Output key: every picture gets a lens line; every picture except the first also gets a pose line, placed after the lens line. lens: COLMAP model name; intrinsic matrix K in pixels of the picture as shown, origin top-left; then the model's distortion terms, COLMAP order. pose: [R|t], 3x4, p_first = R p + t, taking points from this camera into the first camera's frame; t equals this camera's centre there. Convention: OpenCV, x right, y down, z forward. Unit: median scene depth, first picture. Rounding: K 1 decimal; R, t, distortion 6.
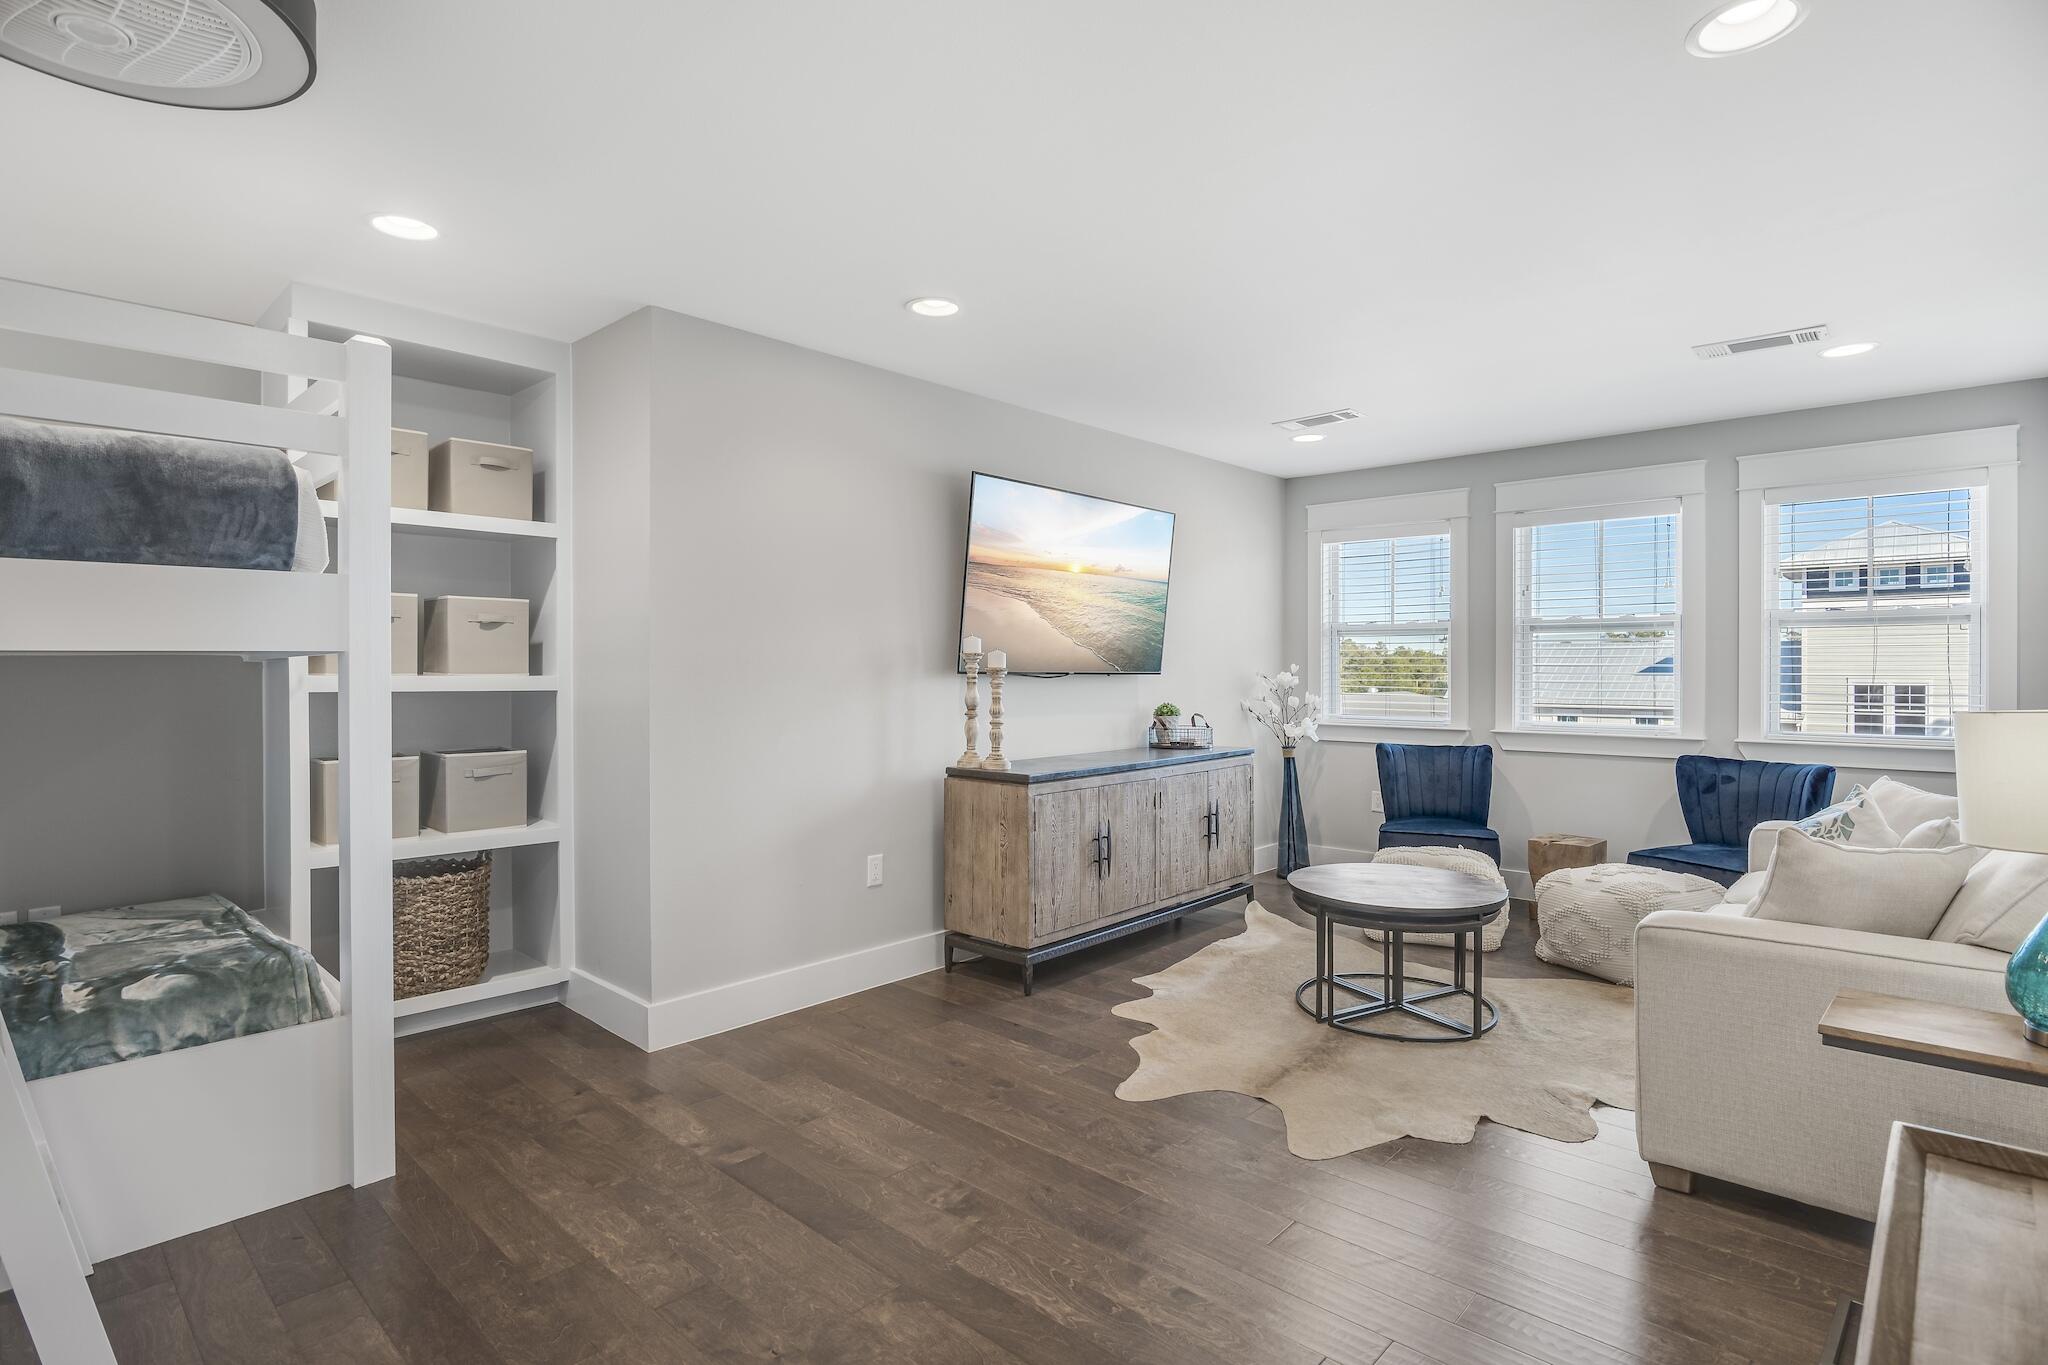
lens RADIAL K [[1010.8, 0, 1028.2], [0, 1010.8, 683.1], [0, 0, 1]] dist [-0.019056, -0.001166]
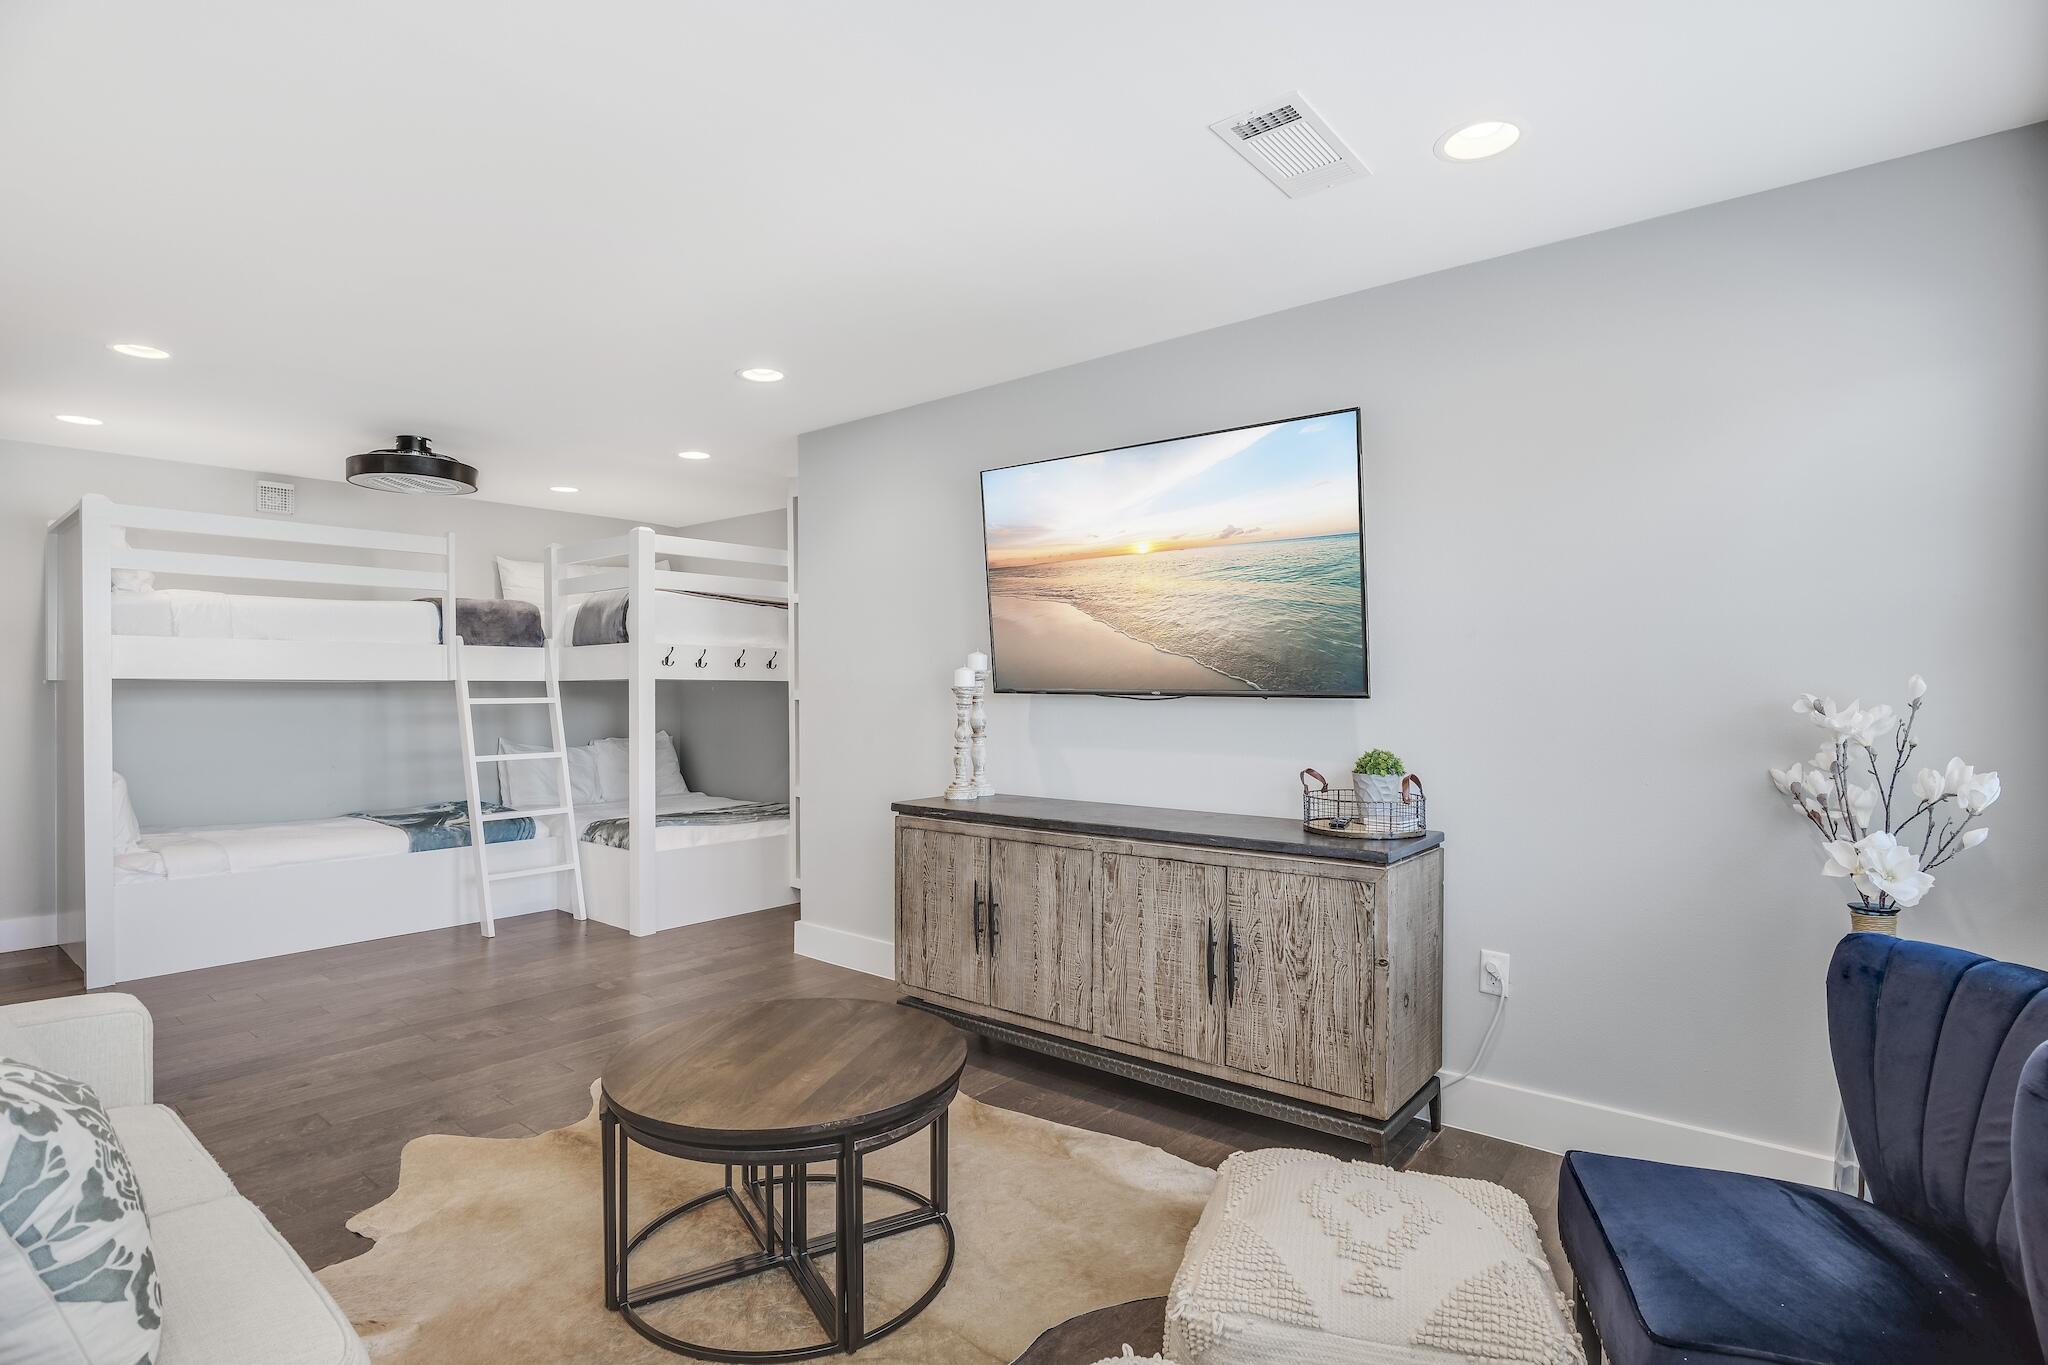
lens RADIAL K [[1039.5, 0, 1024.4], [0, 1039.5, 672.1], [0, 0, 1]] dist [-0.006713, 0.000039]
pose [[0.037440, -0.001282, -0.999298, 0.779095], [-0.005188, 0.999985, -0.001477, -0.022627], [0.999285, 0.005240, 0.037433, 0.879716]]
